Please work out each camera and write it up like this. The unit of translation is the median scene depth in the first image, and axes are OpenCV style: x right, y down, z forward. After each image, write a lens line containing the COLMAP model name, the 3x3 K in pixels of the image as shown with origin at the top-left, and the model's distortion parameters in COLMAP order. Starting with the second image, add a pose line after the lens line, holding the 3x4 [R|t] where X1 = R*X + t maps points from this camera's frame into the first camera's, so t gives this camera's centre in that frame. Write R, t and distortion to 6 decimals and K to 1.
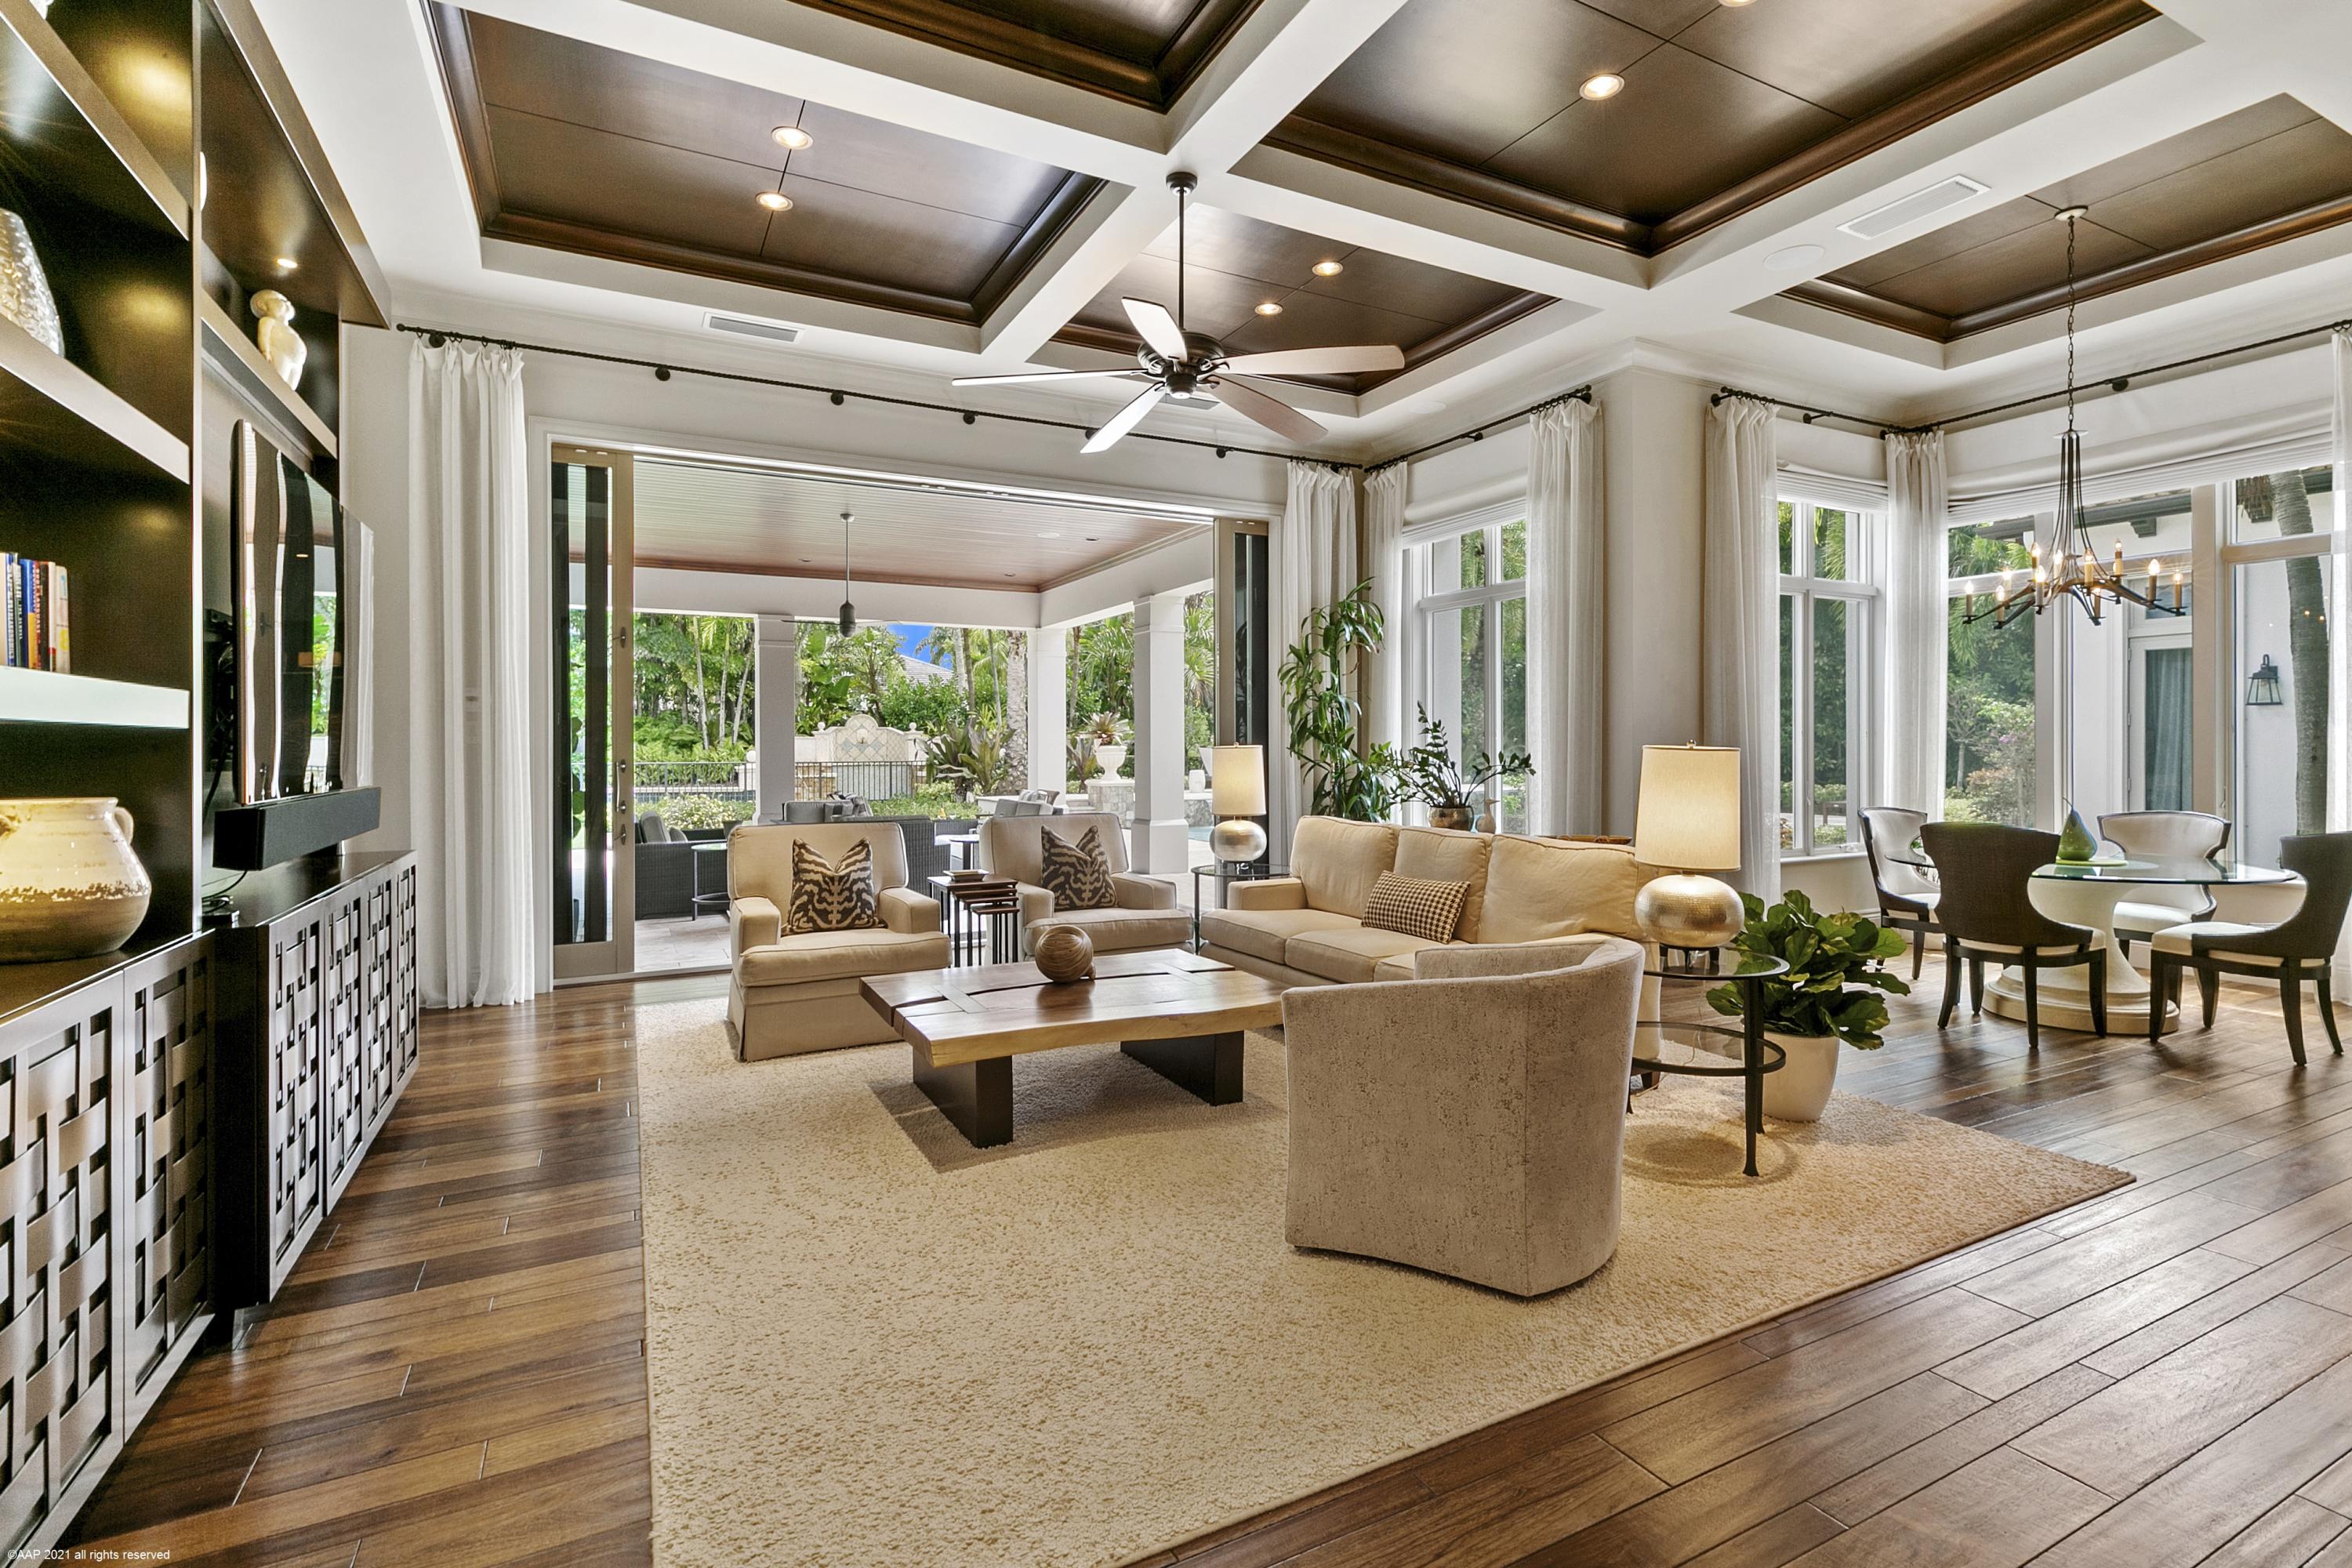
lens RADIAL K [[1089.4, 0, 1173.7], [0, 1089.4, 752.4], [0, 0, 1]] dist [0.000471, 0.000018]
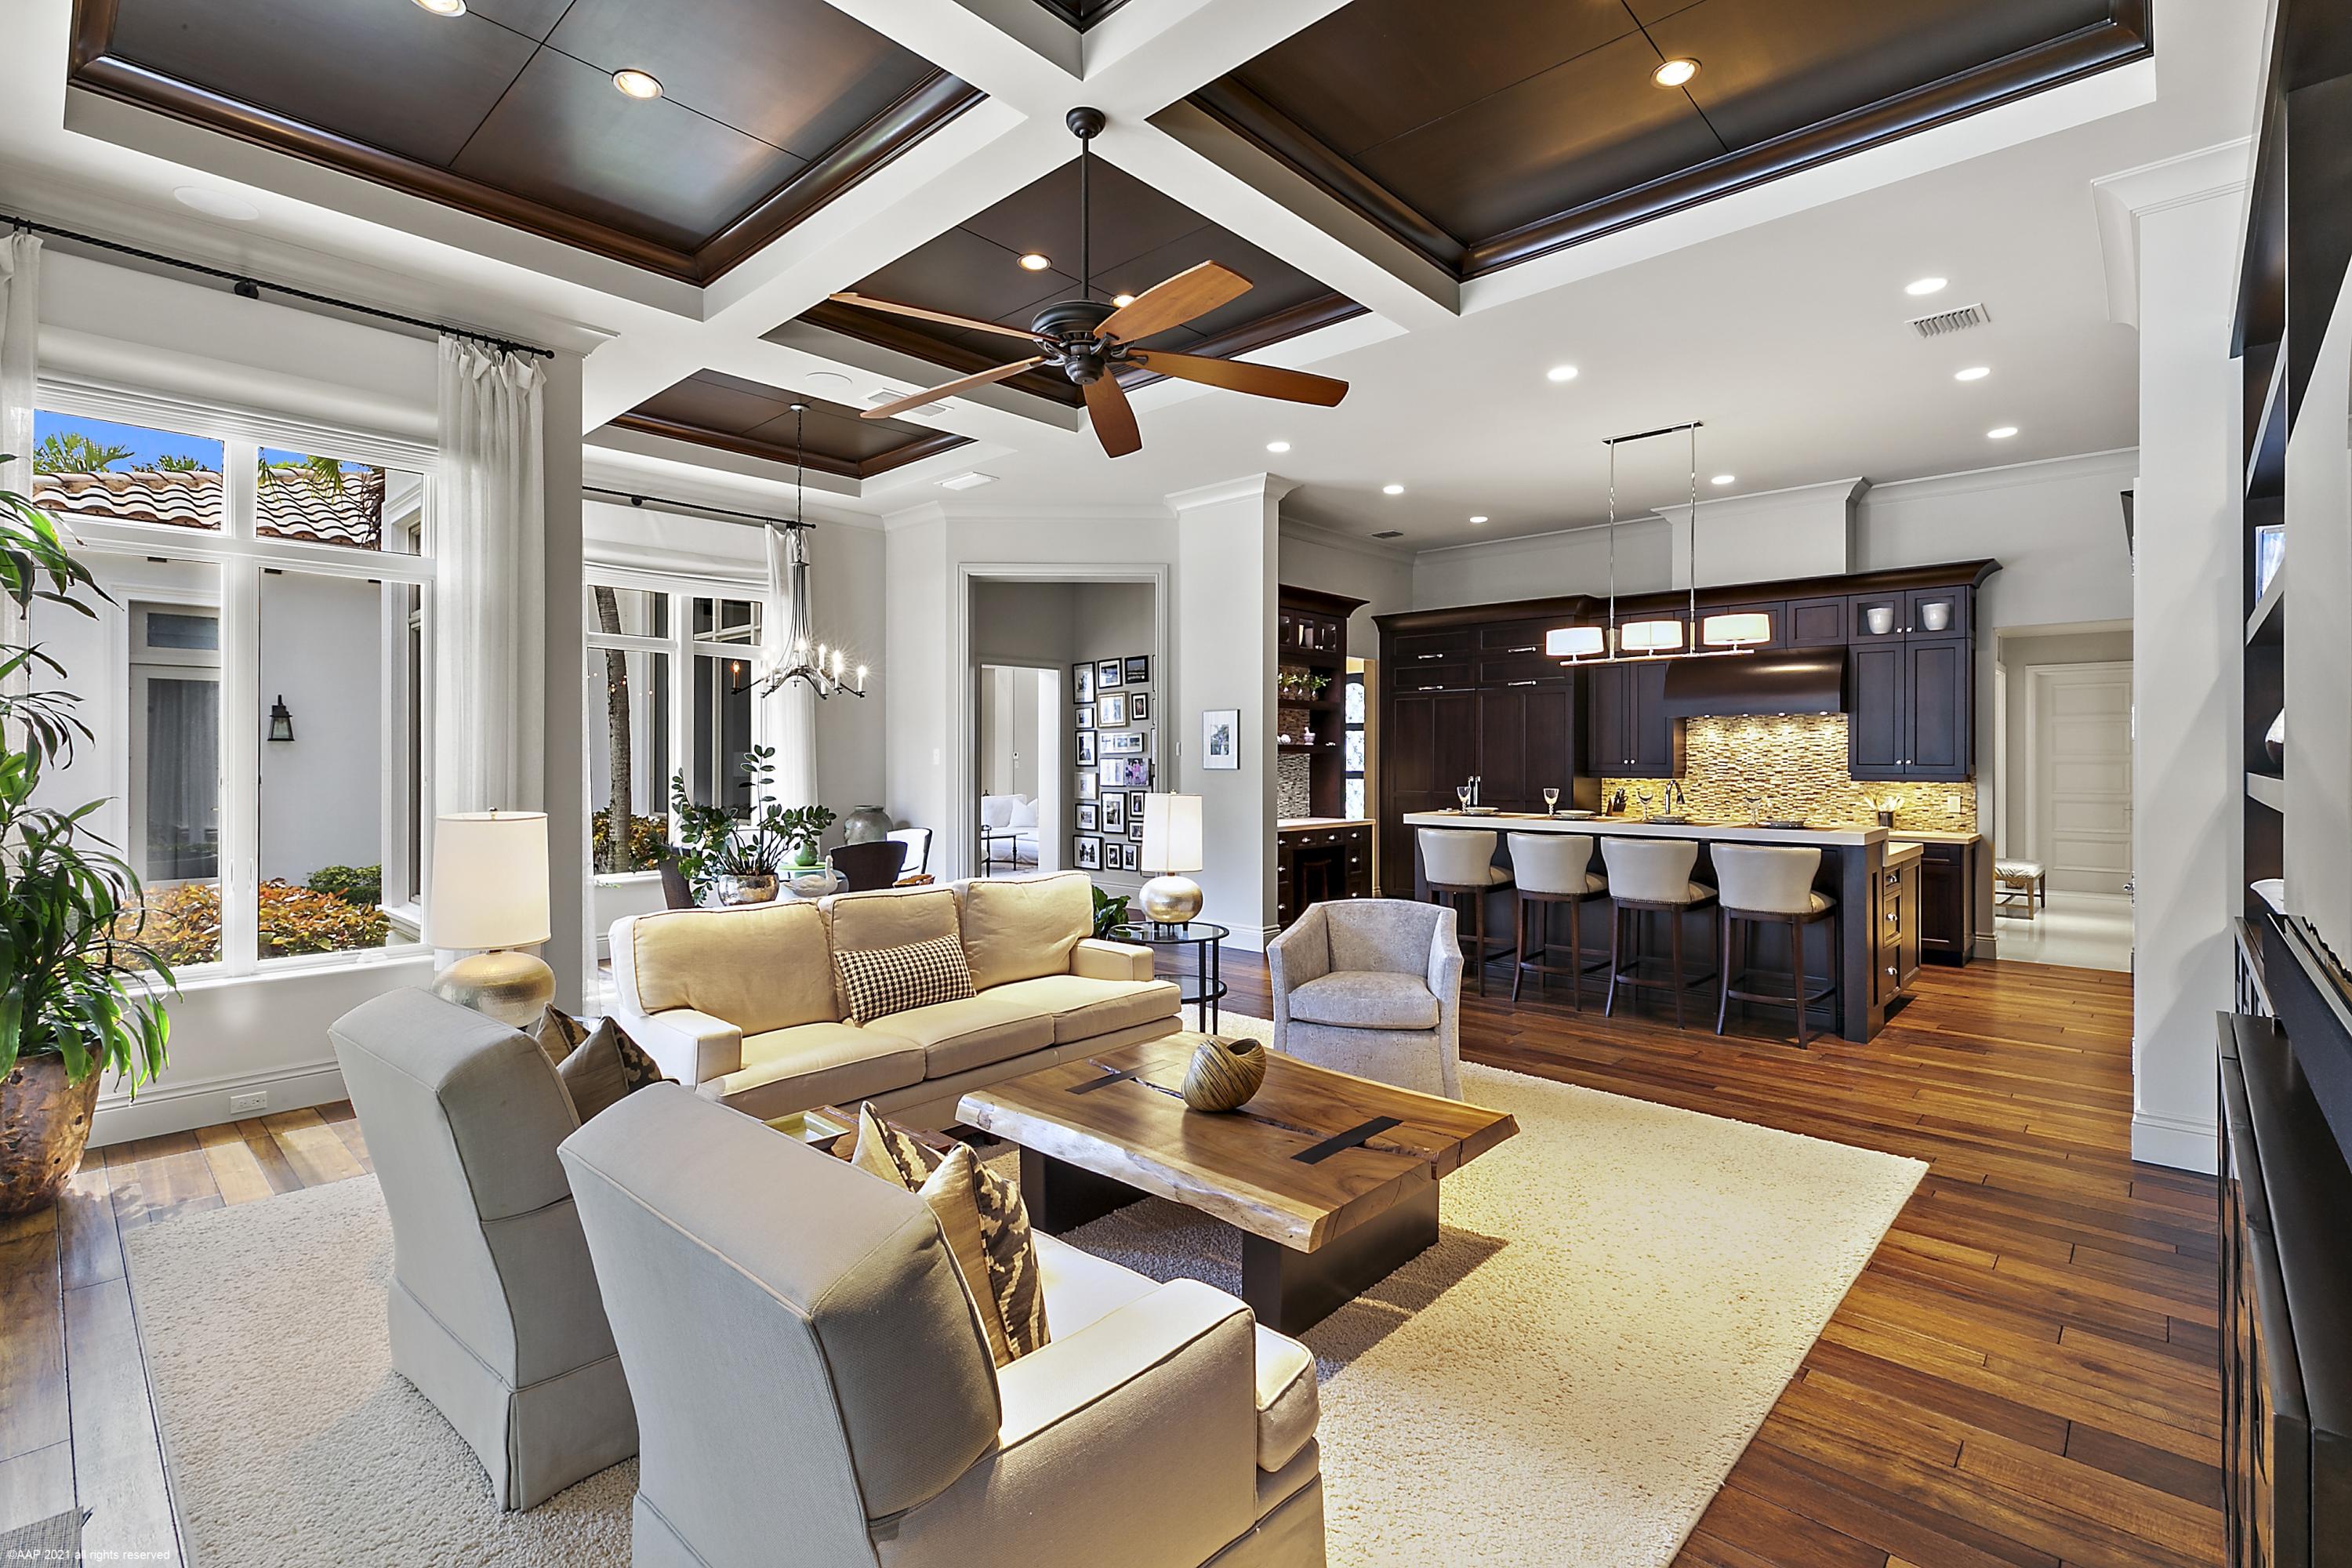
lens RADIAL K [[1068.7, 0, 1172.4], [0, 1068.7, 760.1], [0, 0, 1]] dist [0.000011, -0.000004]
pose [[-0.337446, 0.003017, 0.941340, -0.902445], [0.002700, 0.999994, -0.002237, -0.045400], [-0.941341, 0.001786, -0.337452, 1.414982]]
